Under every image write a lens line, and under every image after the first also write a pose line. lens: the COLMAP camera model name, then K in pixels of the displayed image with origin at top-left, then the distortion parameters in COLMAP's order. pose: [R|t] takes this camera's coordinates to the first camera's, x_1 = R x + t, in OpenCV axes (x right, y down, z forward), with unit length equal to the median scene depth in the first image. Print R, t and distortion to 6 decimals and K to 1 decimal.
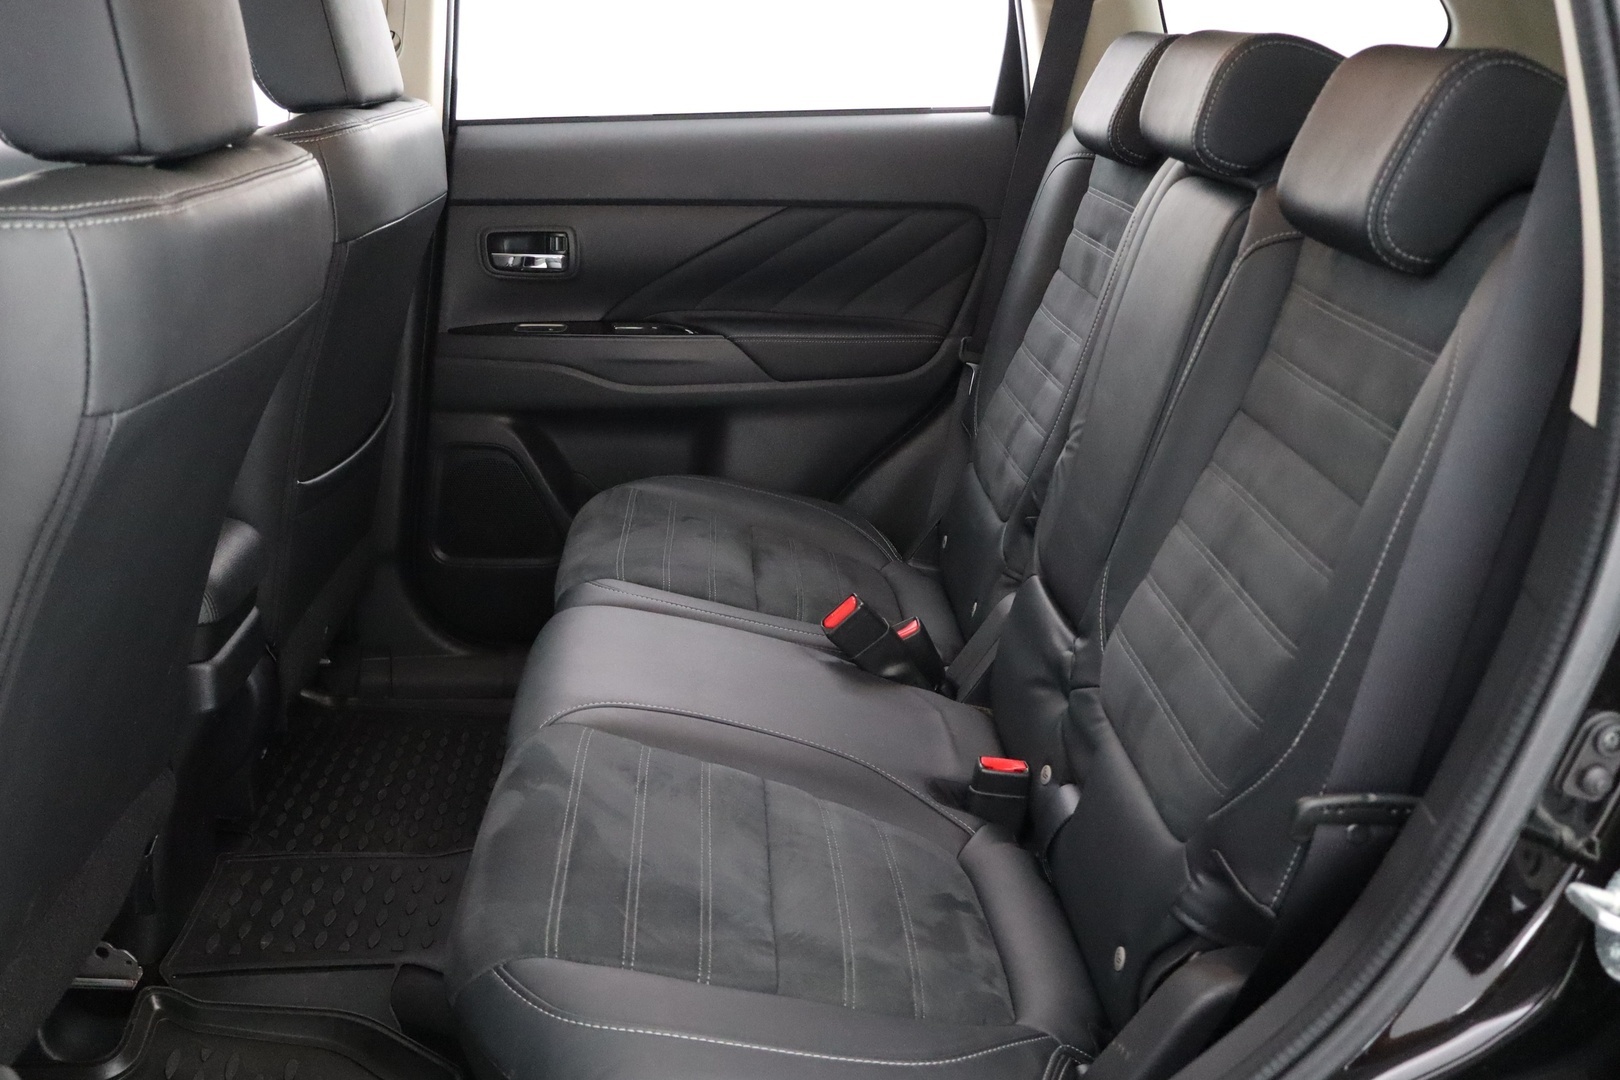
lens RADIAL K [[1624.9, 0, 816.3], [0, 1624.9, 529.4], [0, 0, 1]] dist [0.047630, -0.021431]
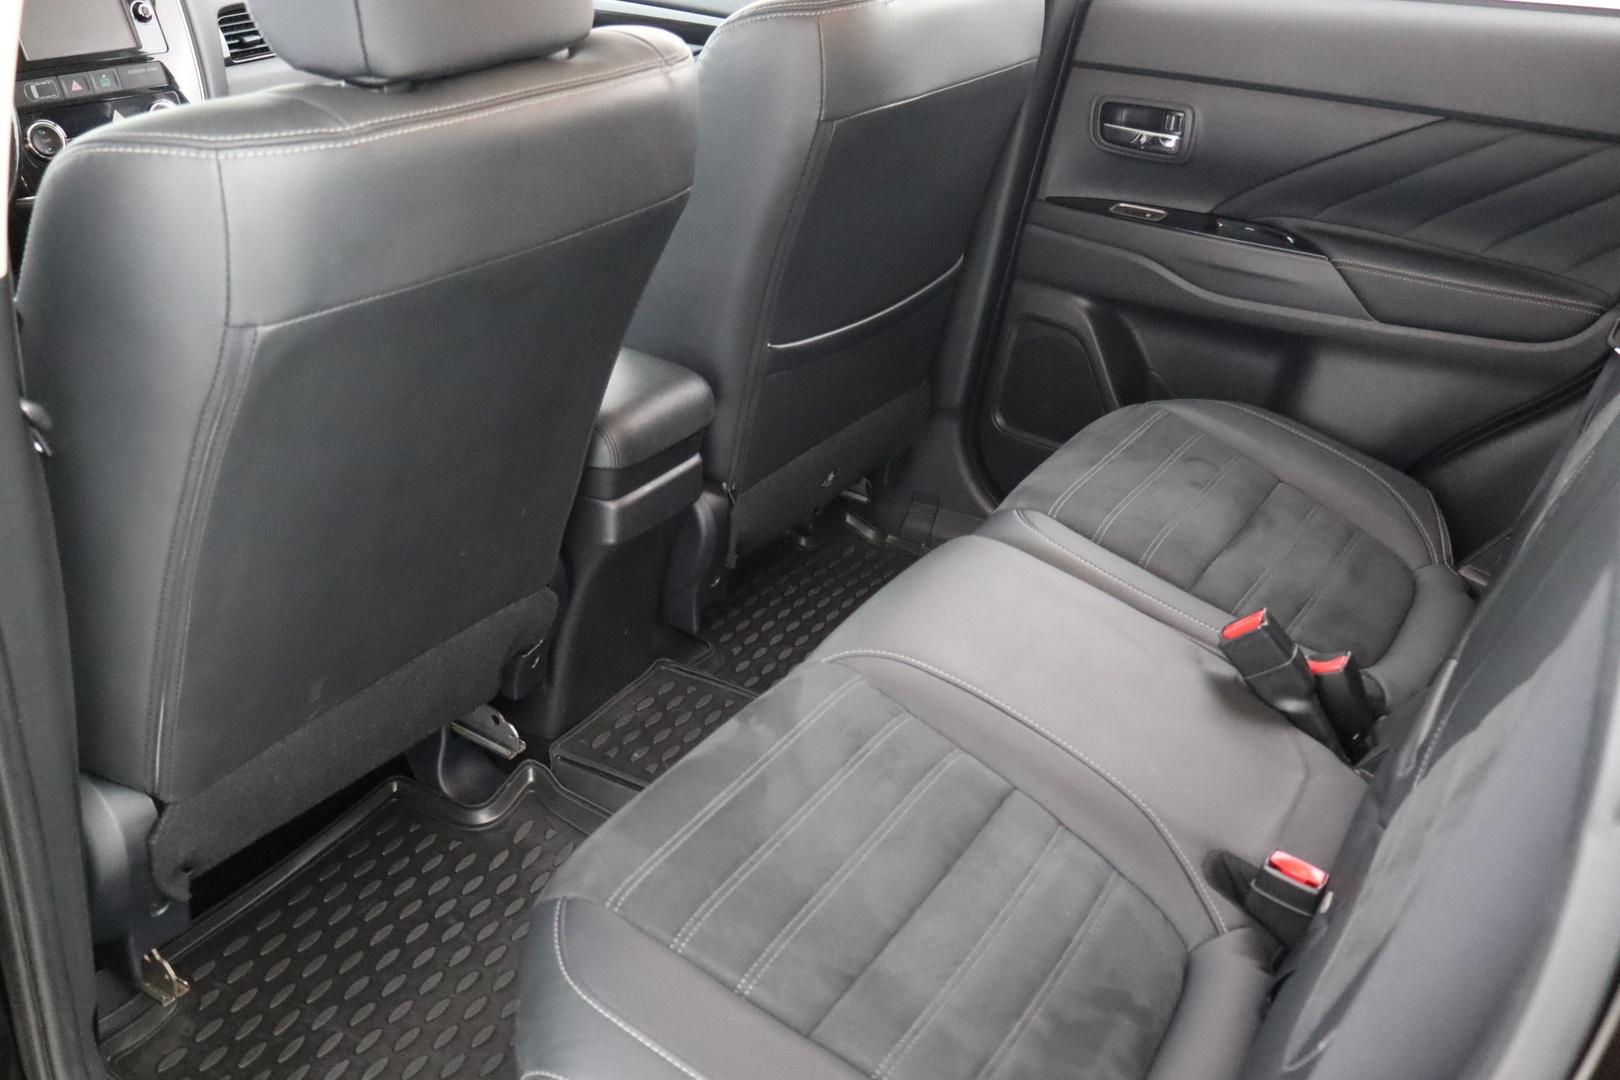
lens RADIAL K [[1624.9, 0, 816.3], [0, 1624.9, 529.4], [0, 0, 1]] dist [0.047630, -0.021431]
pose [[0.822479, 0.274993, -0.497902, 0.238780], [-0.201887, 0.959506, 0.196443, -0.119030], [0.531761, -0.061050, 0.844691, 0.135338]]
